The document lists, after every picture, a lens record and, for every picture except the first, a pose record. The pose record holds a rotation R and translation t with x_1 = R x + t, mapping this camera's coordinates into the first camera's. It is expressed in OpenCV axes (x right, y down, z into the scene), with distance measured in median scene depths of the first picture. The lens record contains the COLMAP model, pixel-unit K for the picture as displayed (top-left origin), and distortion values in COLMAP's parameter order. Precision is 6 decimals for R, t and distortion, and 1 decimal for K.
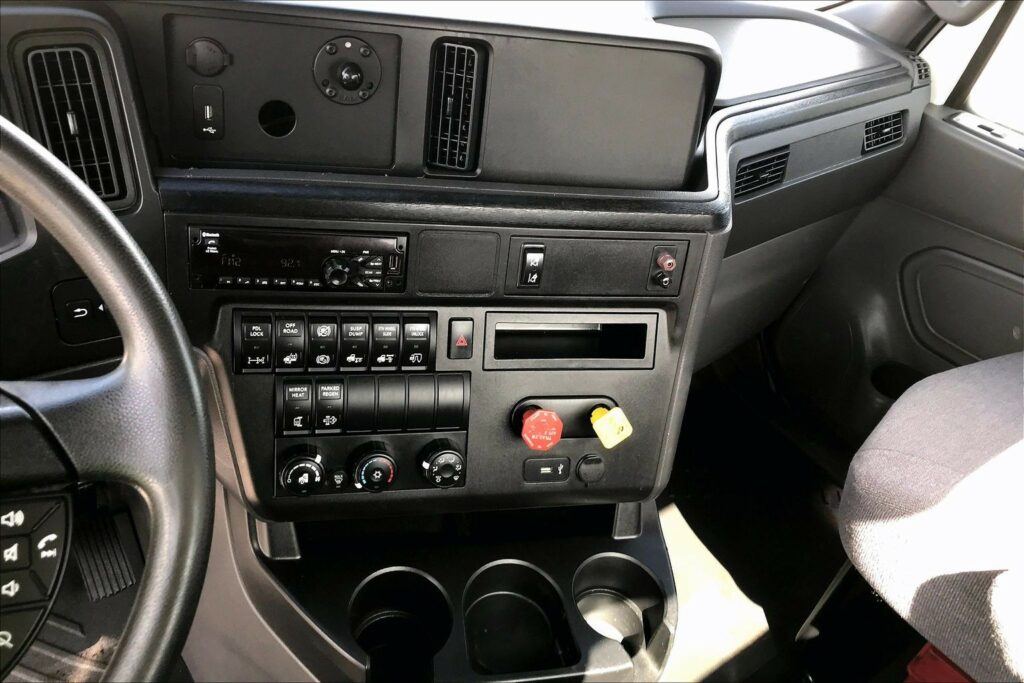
lens RADIAL K [[839.7, 0, 497.1], [0, 839.7, 328.7], [0, 0, 1]] dist [0.073310, -0.095683]
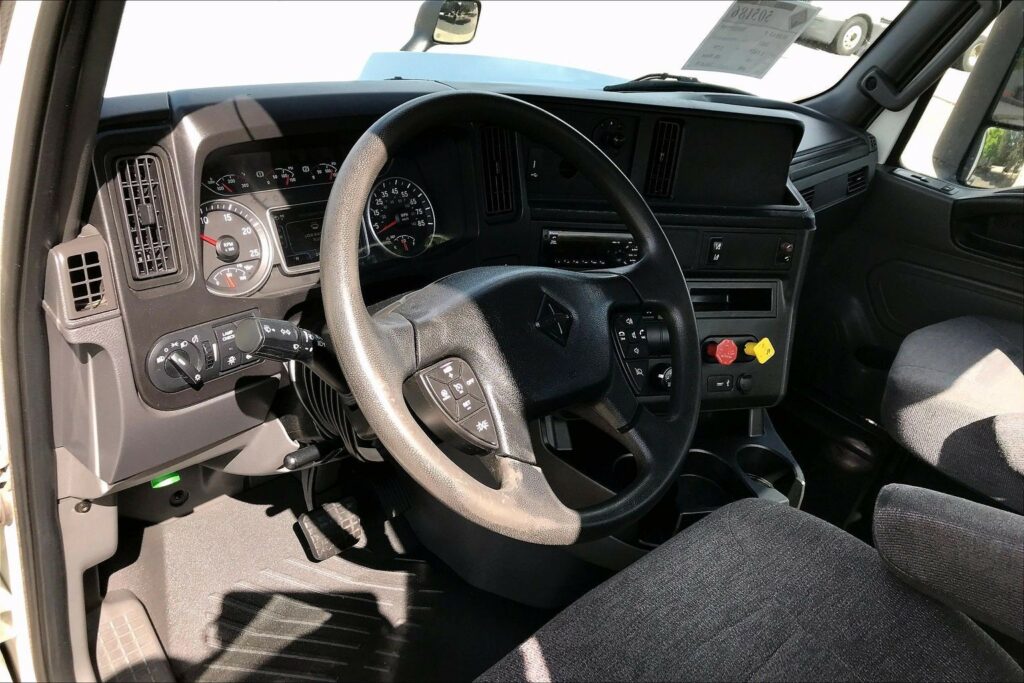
lens RADIAL K [[809.2, 0, 514.2], [0, 809.2, 325.1], [0, 0, 1]] dist [0.006955, 0.000647]
pose [[0.990183, -0.057106, 0.127578, -0.521048], [0.070329, 0.992329, -0.101667, 0.190322], [-0.120793, 0.109641, 0.986604, -0.467244]]
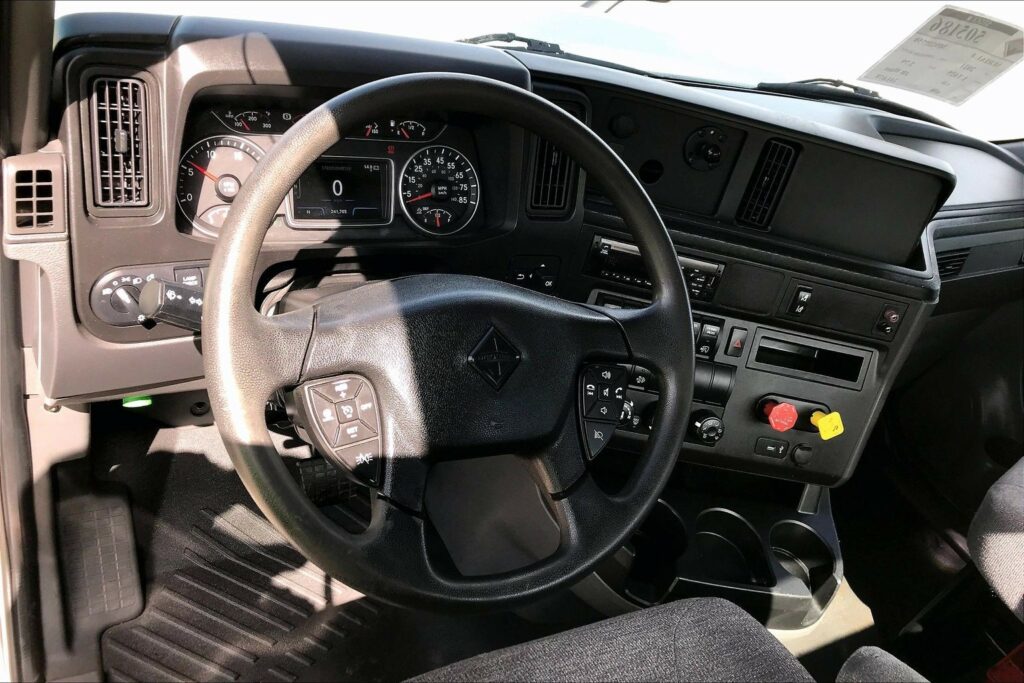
lens RADIAL K [[809.2, 0, 514.2], [0, 809.2, 325.1], [0, 0, 1]] dist [0.006955, 0.000647]
pose [[0.979982, 0.186386, -0.069972, -0.307036], [-0.188760, 0.981597, -0.028944, 0.090128], [0.063289, 0.041572, 0.997129, -0.369935]]
